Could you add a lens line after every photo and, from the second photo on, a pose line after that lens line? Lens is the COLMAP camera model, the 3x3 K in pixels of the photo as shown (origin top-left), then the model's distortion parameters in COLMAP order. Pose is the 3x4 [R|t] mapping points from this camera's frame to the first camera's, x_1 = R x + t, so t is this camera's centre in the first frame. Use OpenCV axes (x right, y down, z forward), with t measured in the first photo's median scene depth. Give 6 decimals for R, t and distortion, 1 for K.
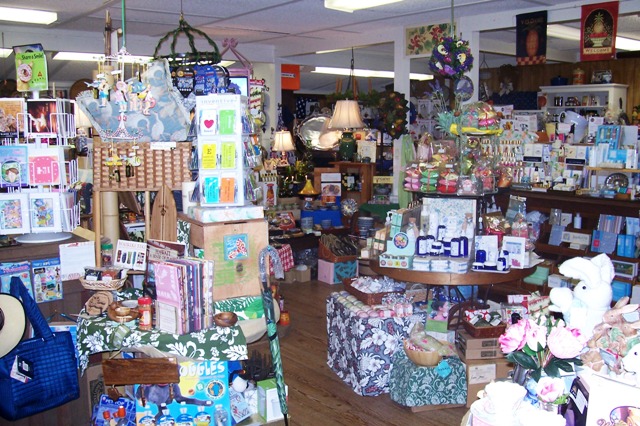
lens RADIAL K [[650.9, 0, 325.9], [0, 650.9, 208.8], [0, 0, 1]] dist [-0.117740, 0.000000]
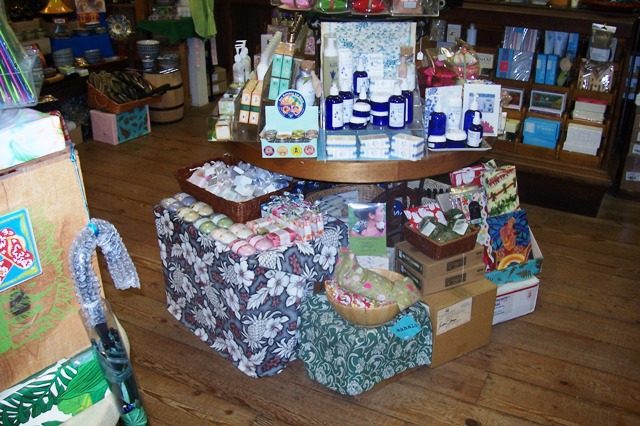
lens RADIAL K [[650.9, 0, 329.7], [0, 650.9, 210.6], [0, 0, 1]] dist [-0.117740, 0.000000]
pose [[0.917602, -0.165284, 0.361508, -0.070073], [0.046761, 0.948022, 0.314749, -0.038417], [-0.394741, -0.271909, 0.877636, 0.487138]]
